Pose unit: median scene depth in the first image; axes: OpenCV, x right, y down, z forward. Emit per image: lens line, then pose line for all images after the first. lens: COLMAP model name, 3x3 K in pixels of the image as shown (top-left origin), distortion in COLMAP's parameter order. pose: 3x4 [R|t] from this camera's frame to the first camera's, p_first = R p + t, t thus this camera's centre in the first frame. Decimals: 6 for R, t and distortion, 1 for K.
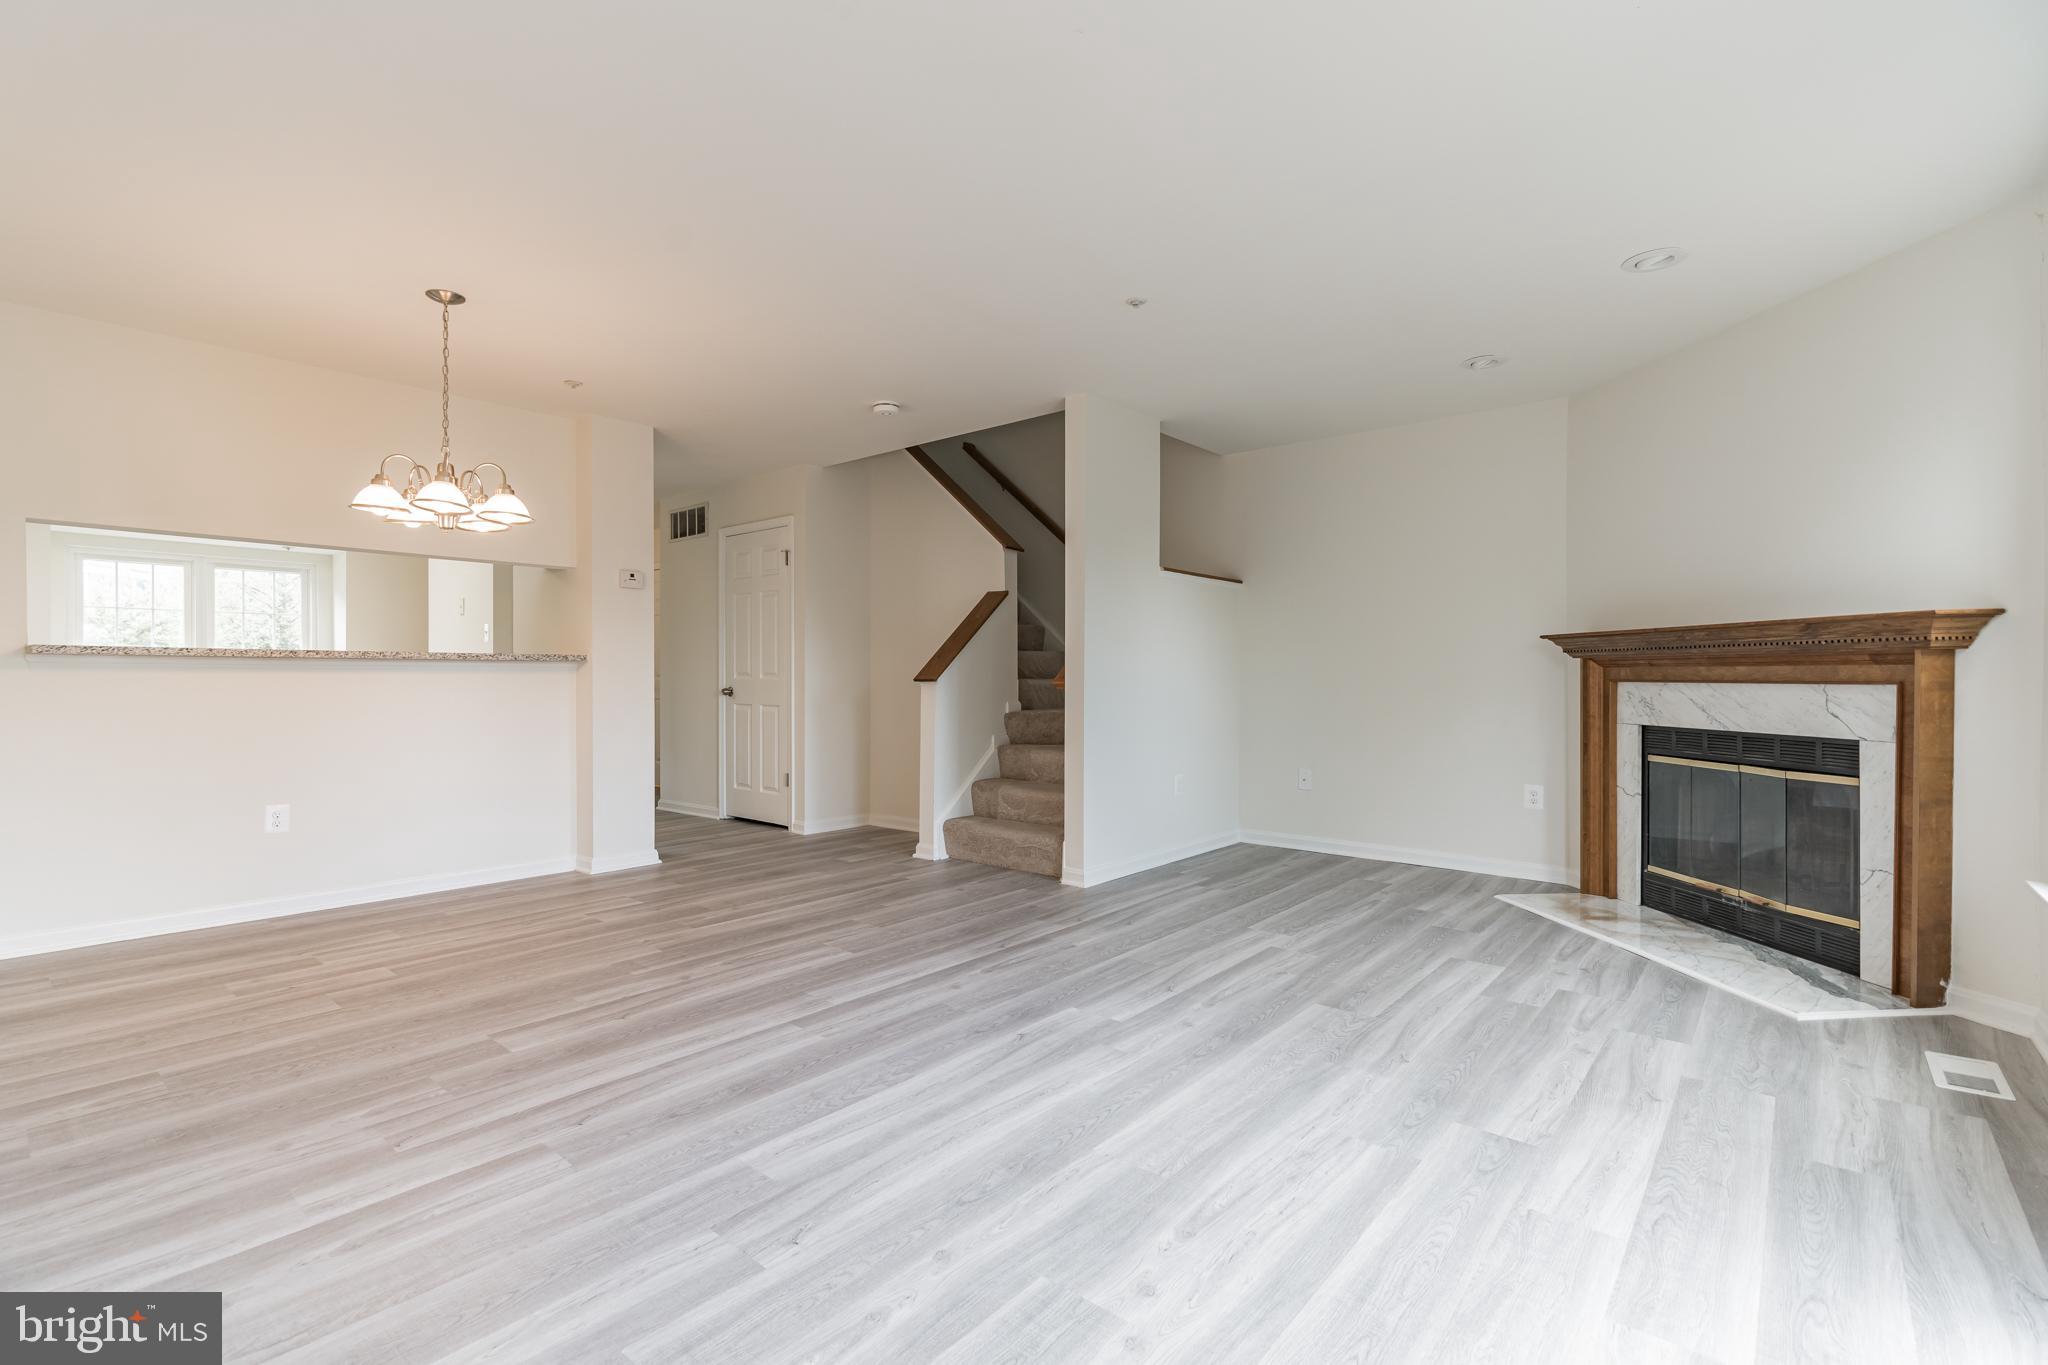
lens RADIAL K [[918.4, 0, 1018.3], [0, 918.4, 672.8], [0, 0, 1]] dist [-0.008258, 0.000196]
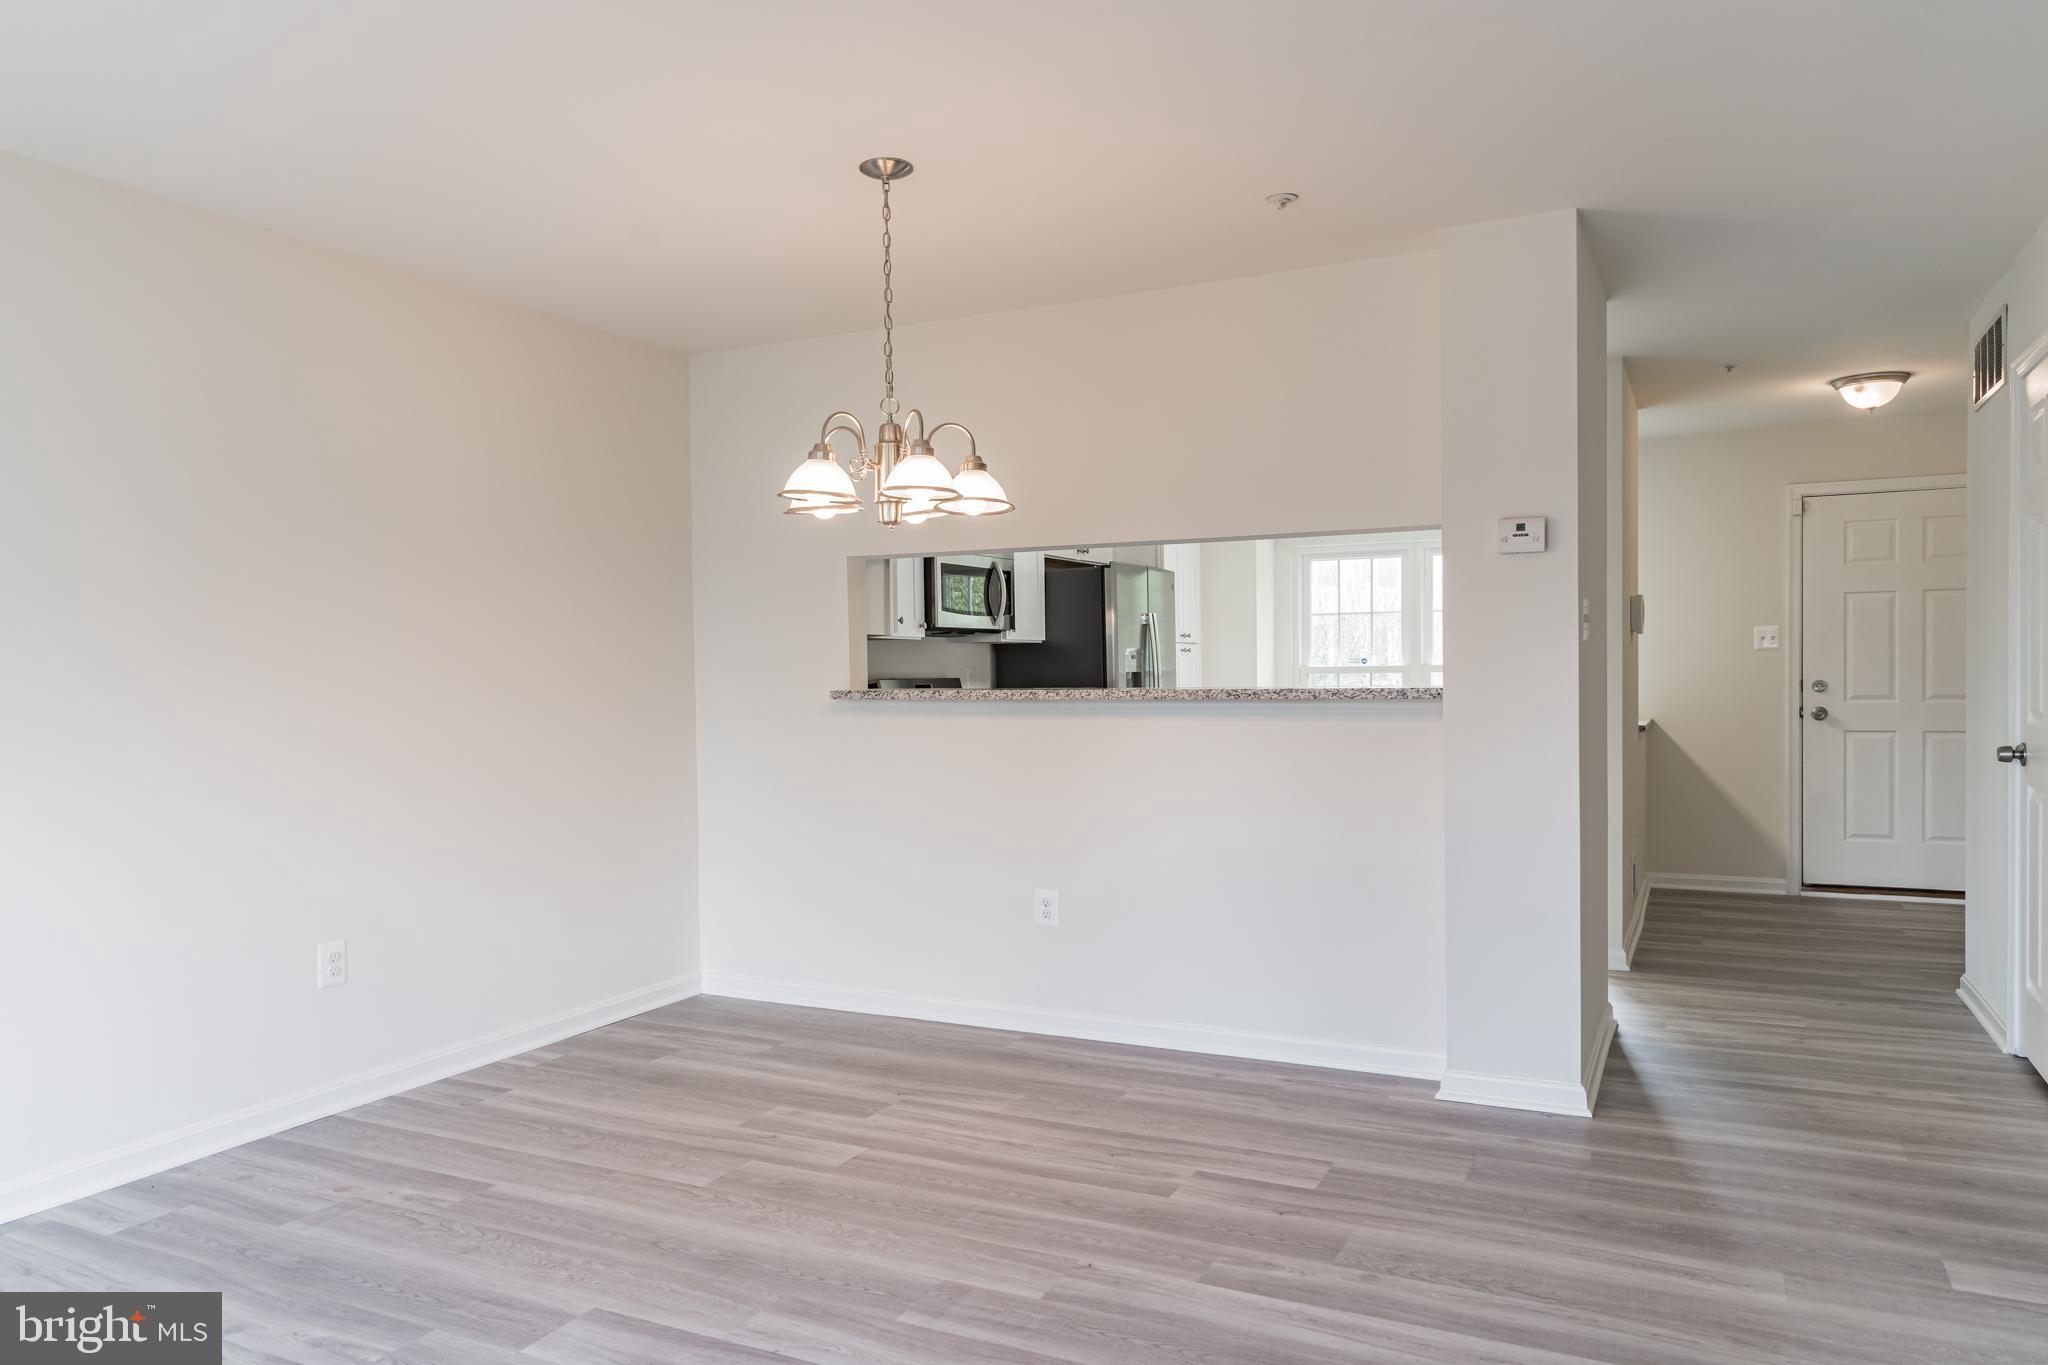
lens RADIAL K [[1365.6, 0, 1027.1], [0, 1365.6, 693.4], [0, 0, 1]] dist [0.003441, 0.000348]
pose [[0.244581, 0.012794, -0.969544, 0.357980], [0.015238, 0.999739, 0.017036, -0.048364], [0.969509, -0.018941, 0.244323, 0.851079]]
